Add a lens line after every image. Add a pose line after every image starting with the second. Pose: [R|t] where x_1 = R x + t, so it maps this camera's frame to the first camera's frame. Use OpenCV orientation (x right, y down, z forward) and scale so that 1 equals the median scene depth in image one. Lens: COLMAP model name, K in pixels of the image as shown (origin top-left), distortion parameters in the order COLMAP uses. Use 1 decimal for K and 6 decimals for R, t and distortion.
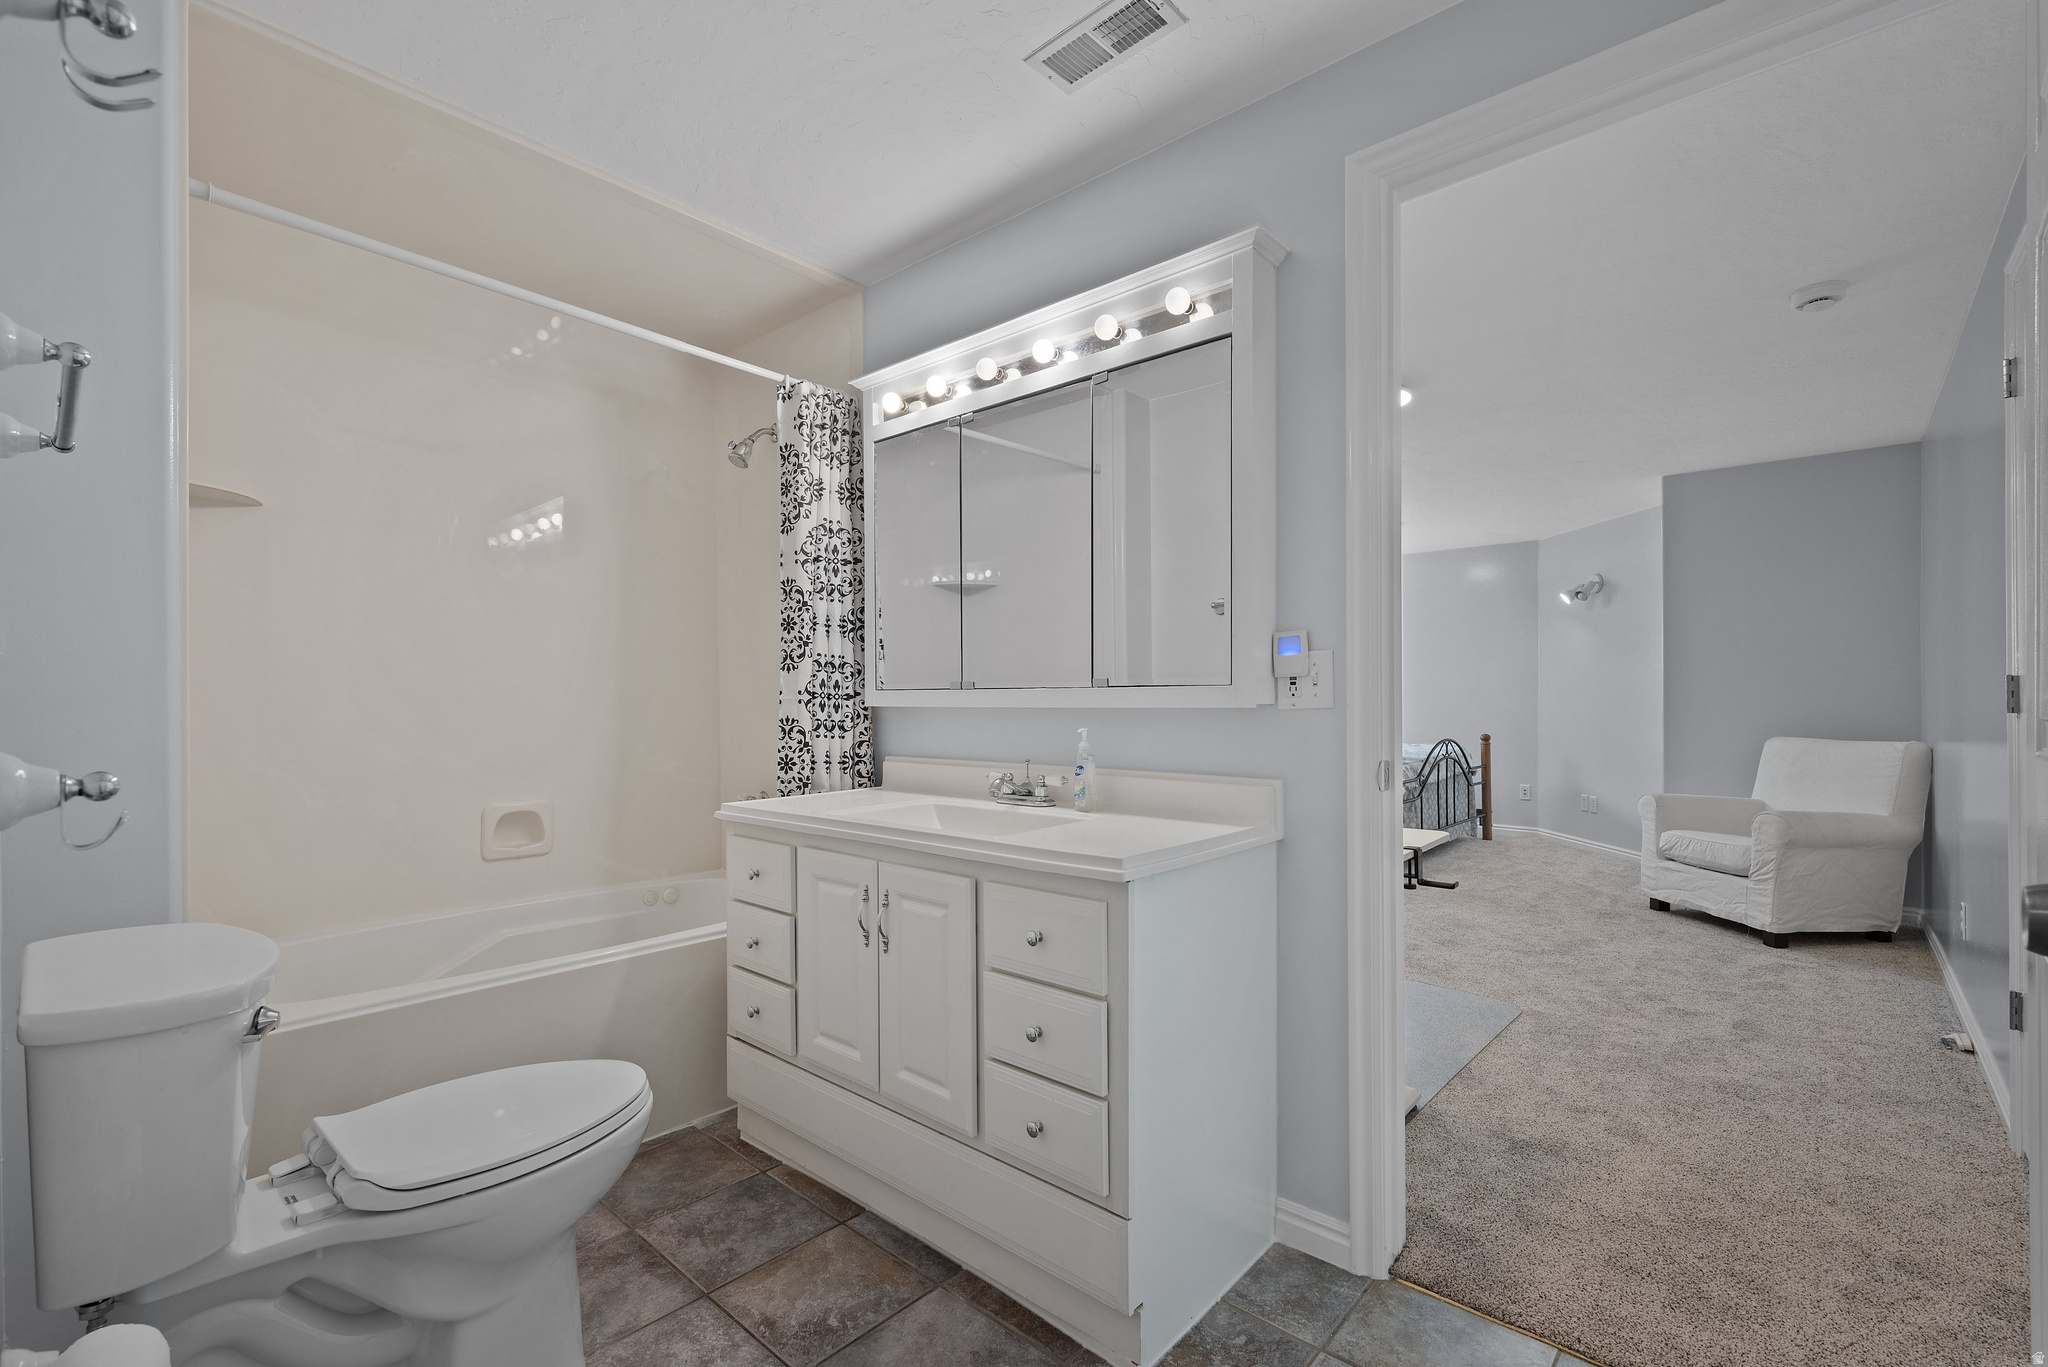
lens RADIAL K [[902.2, 0, 1024.0], [0, 902.2, 683.5], [0, 0, 1]] dist [0.000282, 0.000081]
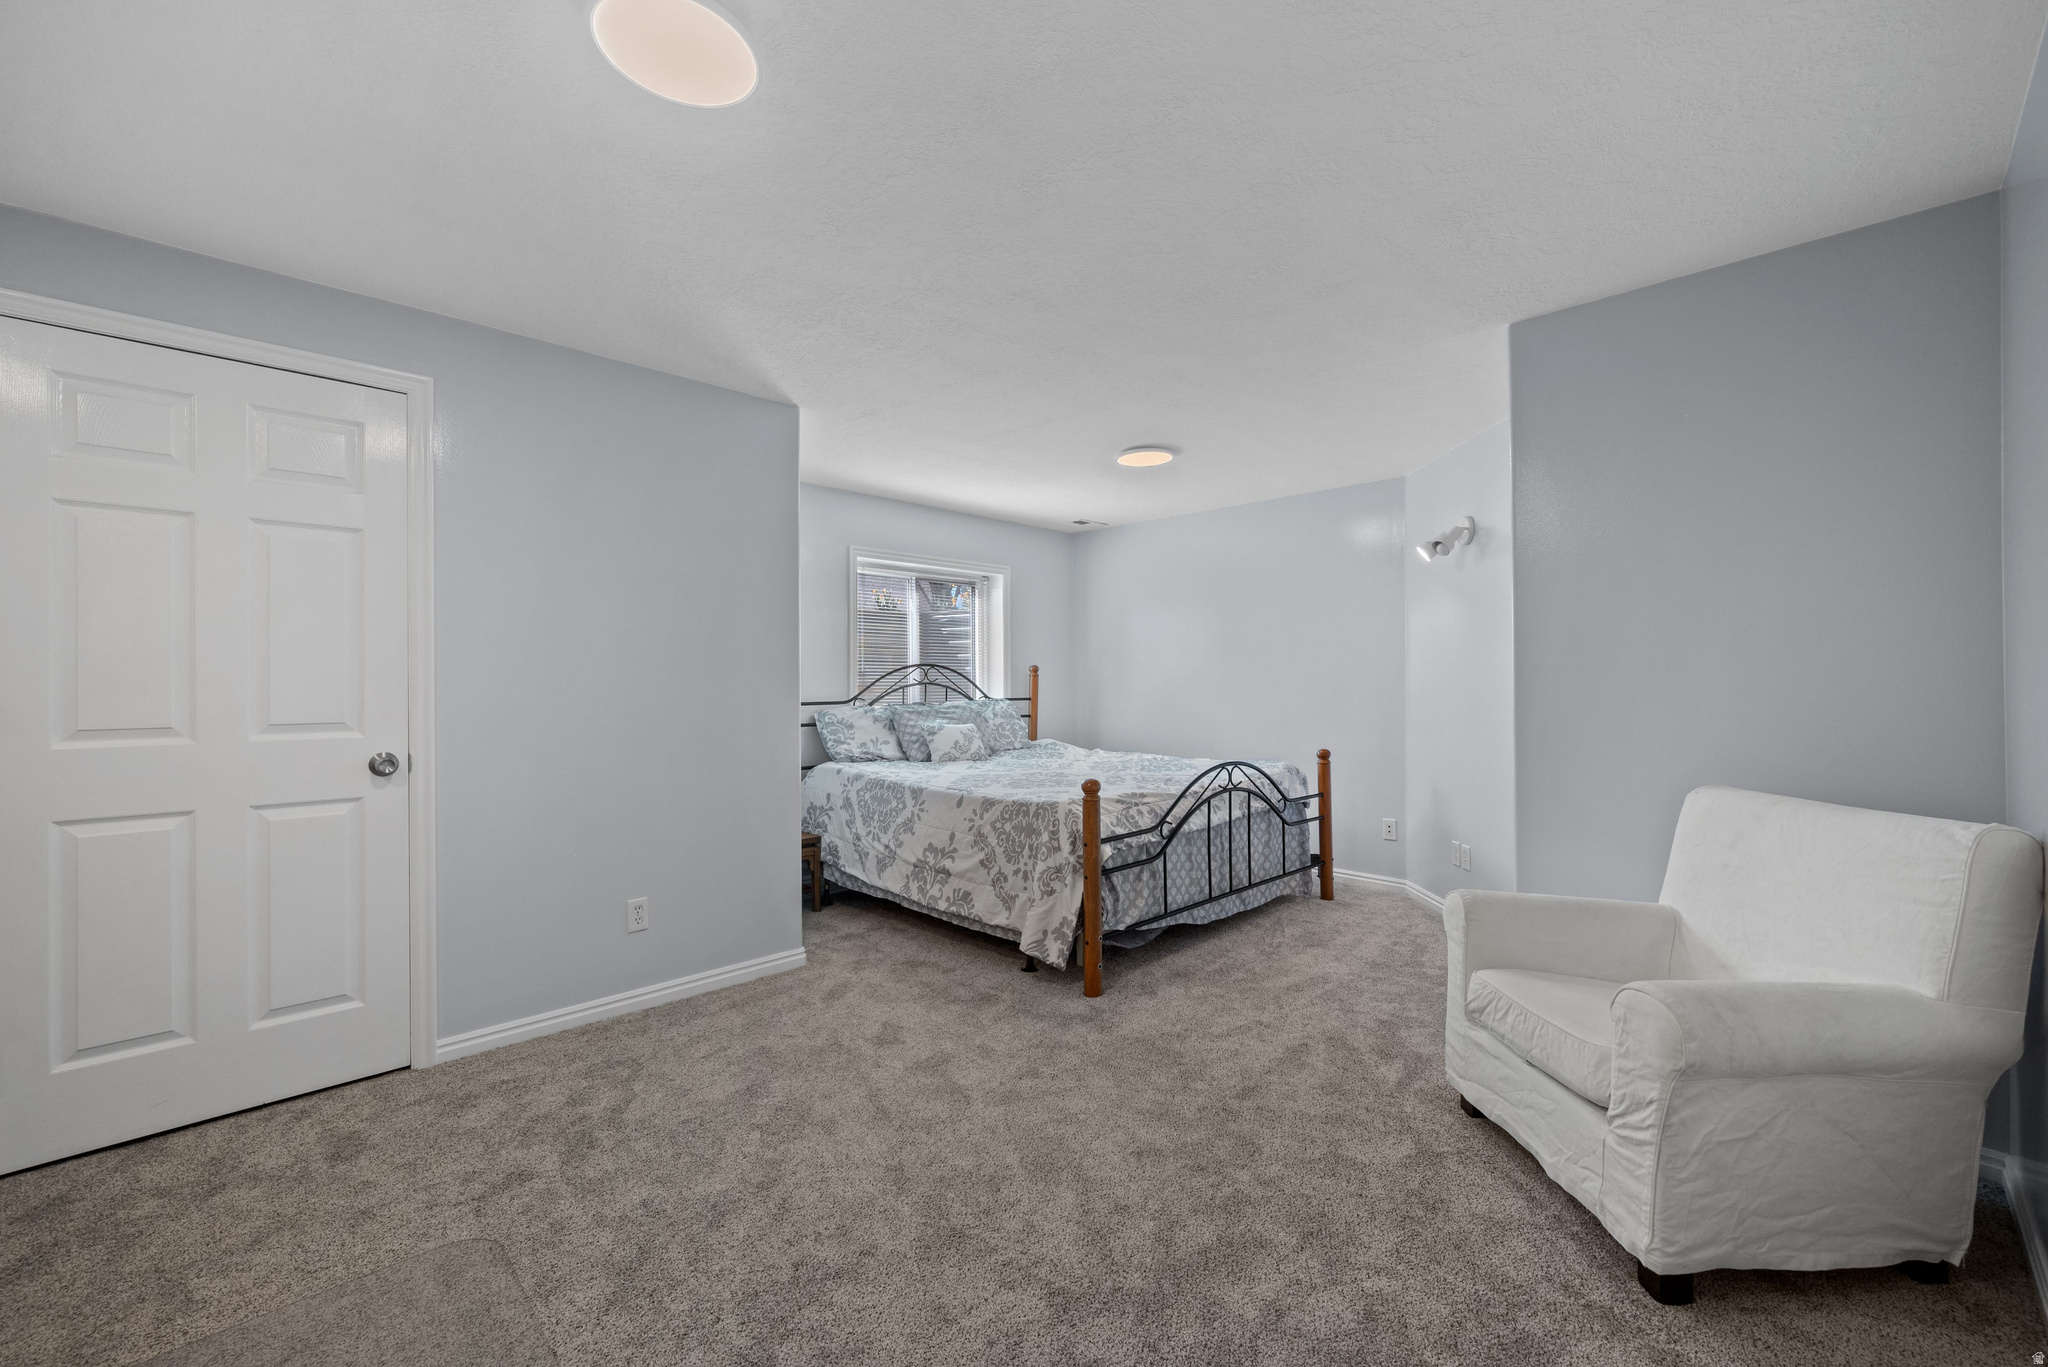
lens RADIAL K [[842.6, 0, 1024.9], [0, 842.6, 666.4], [0, 0, 1]] dist [0.011363, -0.000076]
pose [[0.998684, -0.000394, -0.051276, 0.360775], [0.000251, 0.999996, -0.002799, -0.008355], [0.051277, 0.002782, 0.998681, 0.377910]]
